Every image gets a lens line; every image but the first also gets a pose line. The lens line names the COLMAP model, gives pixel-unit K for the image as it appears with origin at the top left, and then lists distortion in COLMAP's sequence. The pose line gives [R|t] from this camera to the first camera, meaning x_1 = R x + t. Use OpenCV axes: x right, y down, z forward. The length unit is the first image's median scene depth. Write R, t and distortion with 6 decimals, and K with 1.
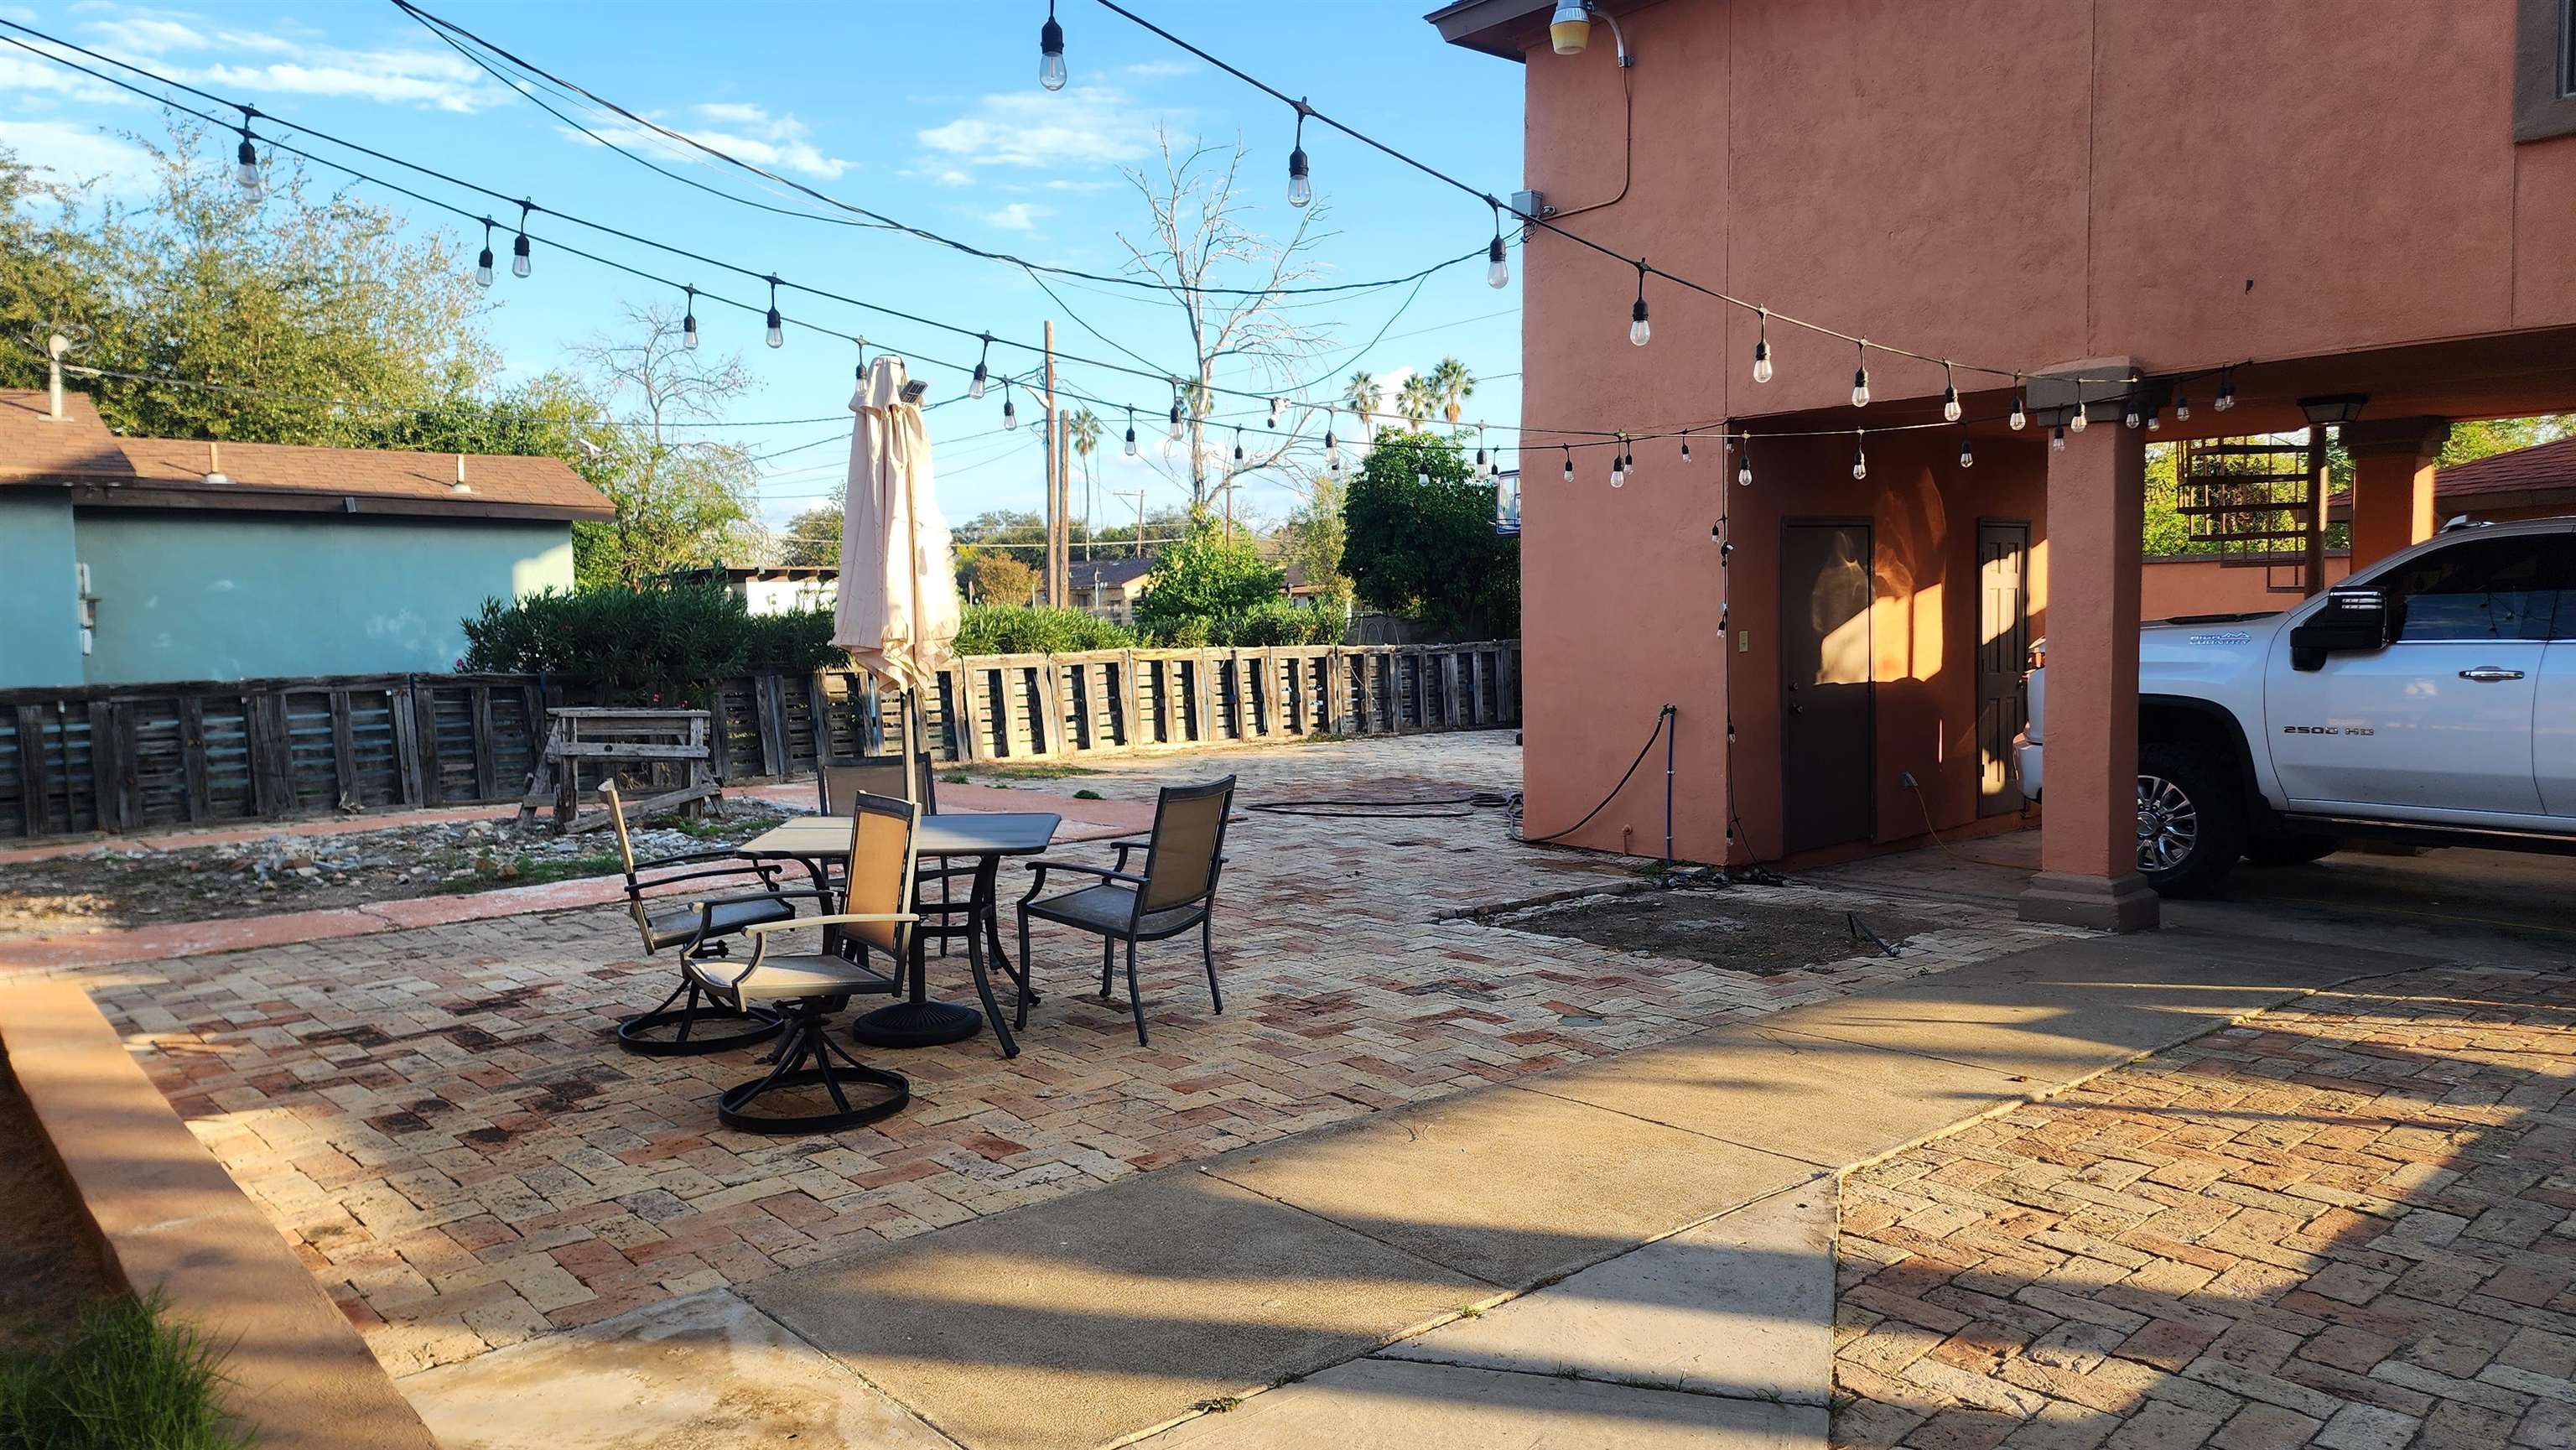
lens RADIAL K [[1726.4, 0, 1289.4], [0, 1726.4, 723.7], [0, 0, 1]] dist [0.030166, -0.010463]
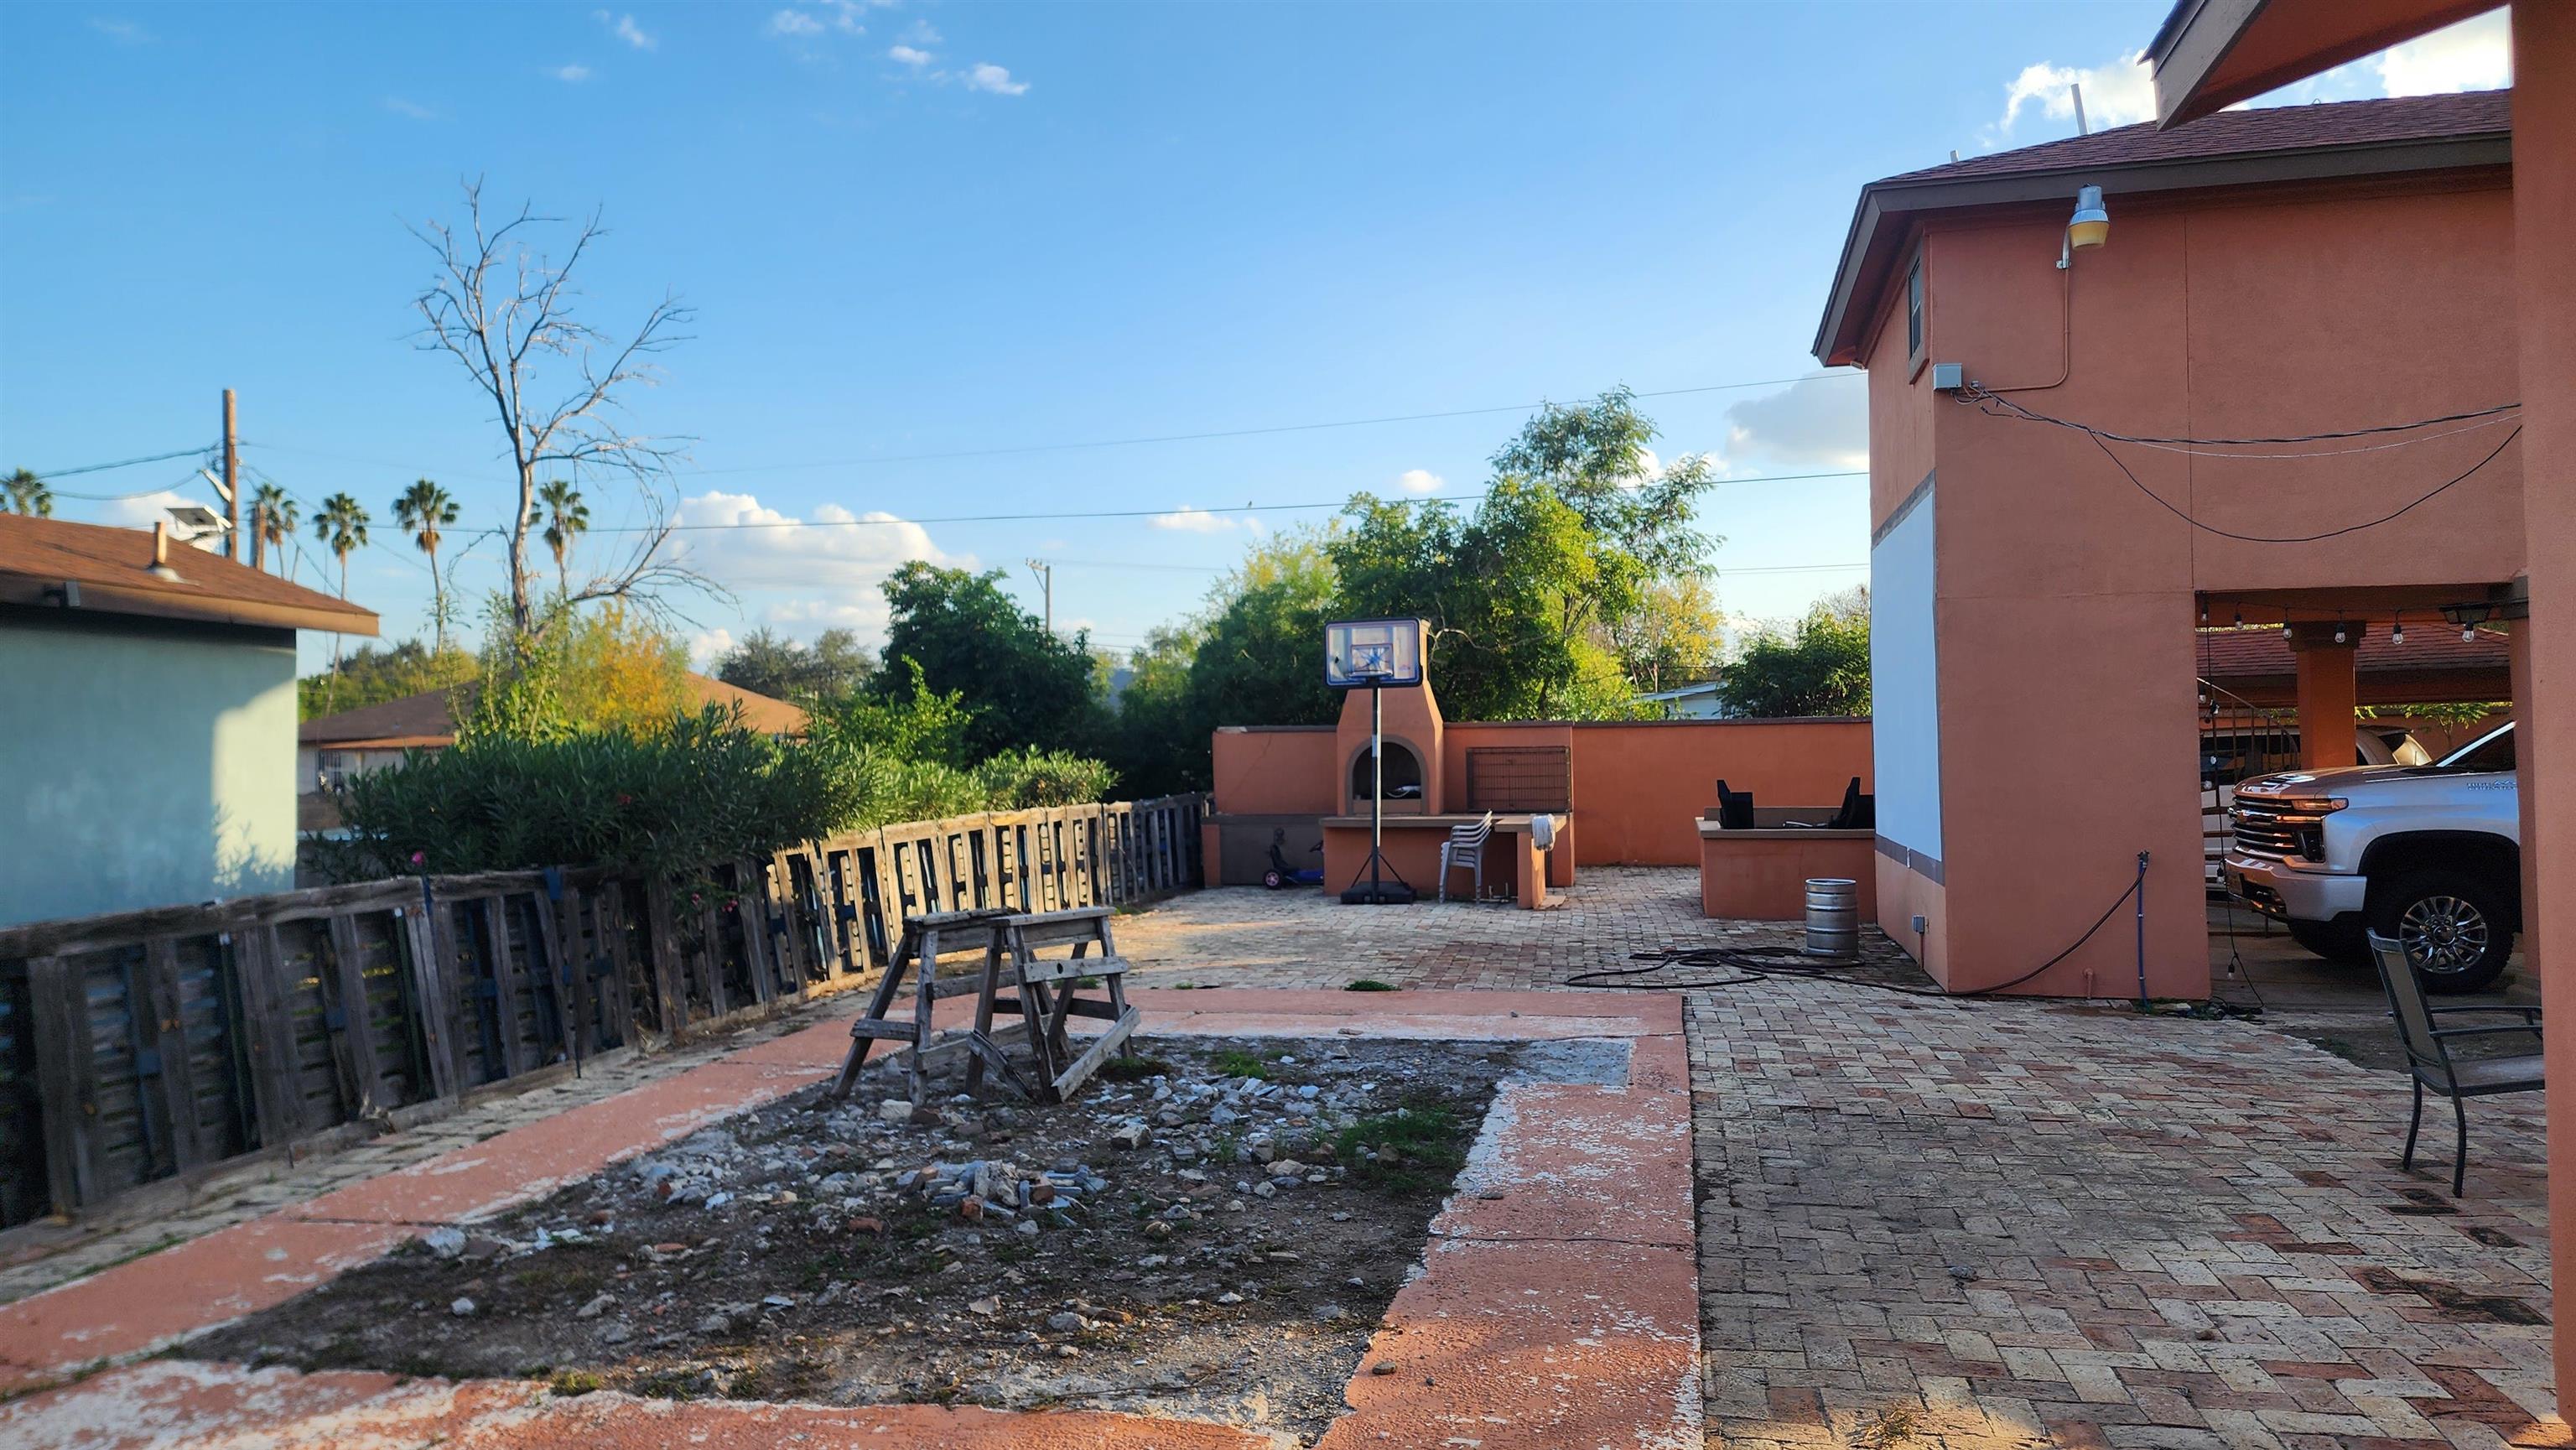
lens RADIAL K [[1726.4, 0, 1303.1], [0, 1726.4, 710.1], [0, 0, 1]] dist [0.030166, -0.010463]
pose [[0.797809, 0.015124, 0.602720, -0.822561], [0.043329, 0.995662, -0.082338, -0.031855], [-0.601351, 0.091805, 0.793693, 0.435250]]
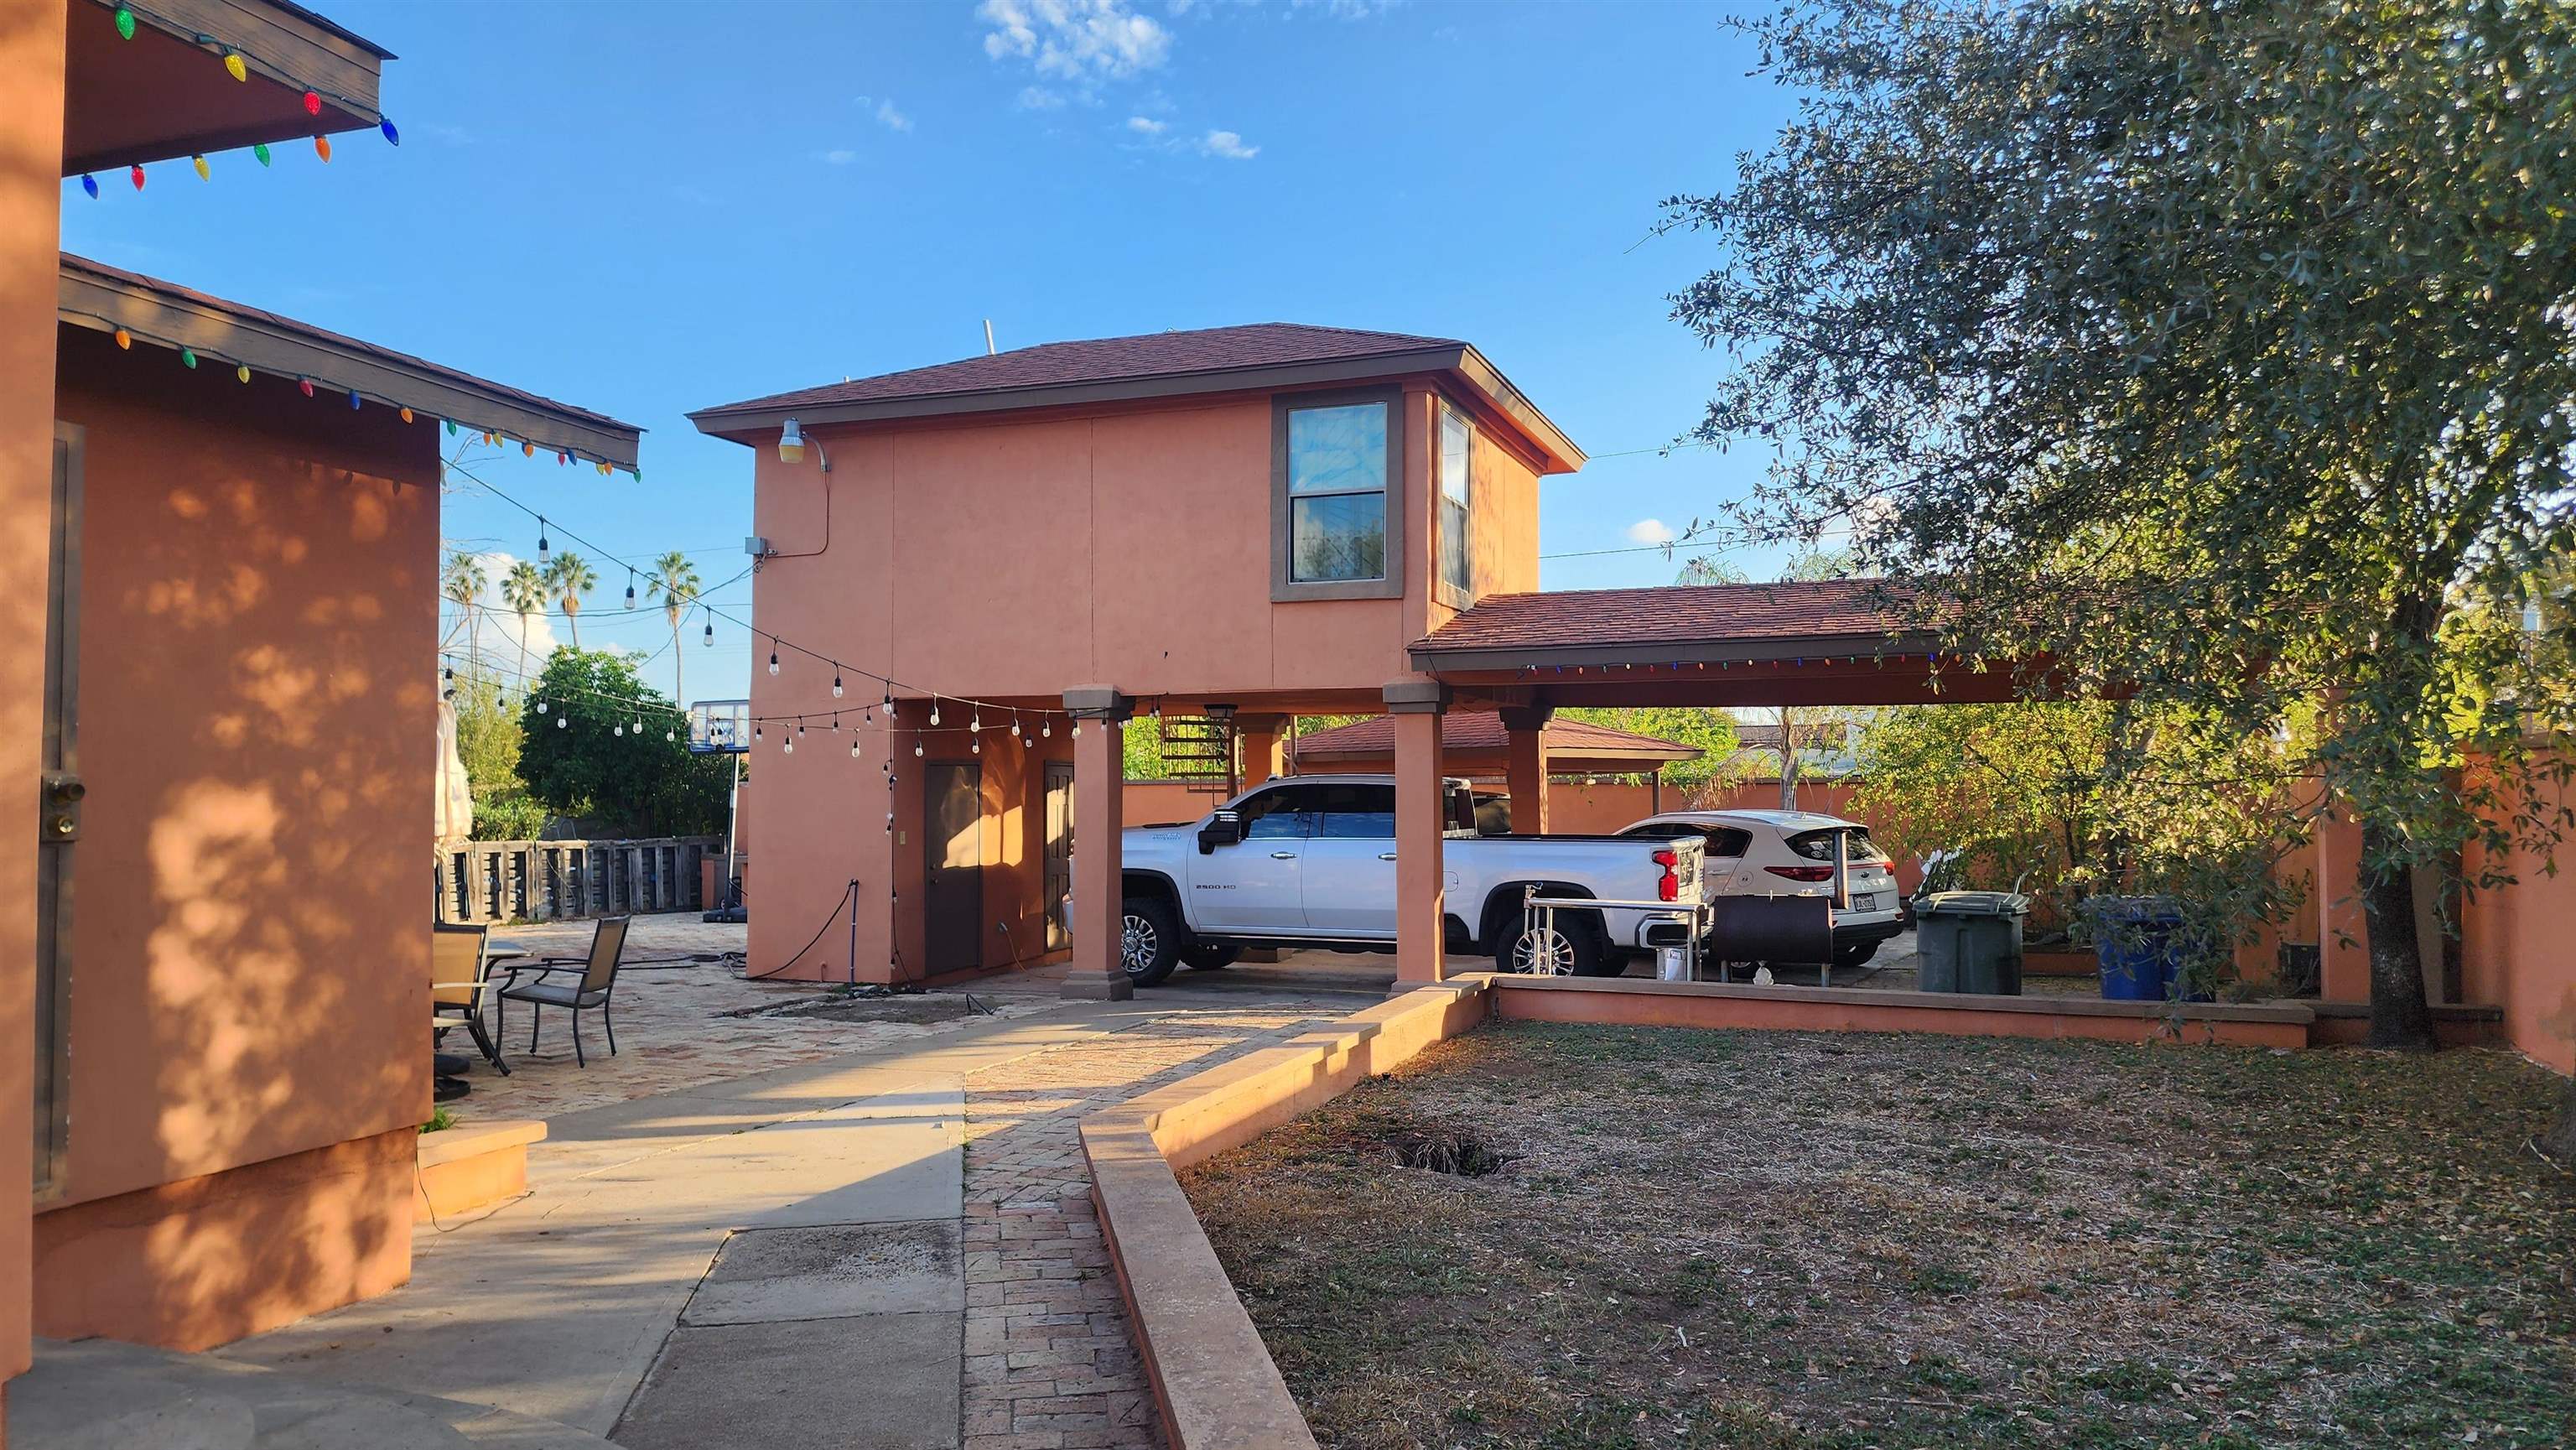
lens RADIAL K [[1726.4, 0, 1280.8], [0, 1726.4, 739.9], [0, 0, 1]] dist [0.030166, -0.010463]
pose [[0.879281, 0.029351, 0.475399, -0.175327], [0.020314, 0.994880, -0.098996, 0.024580], [-0.475870, 0.096702, 0.874183, -0.520261]]
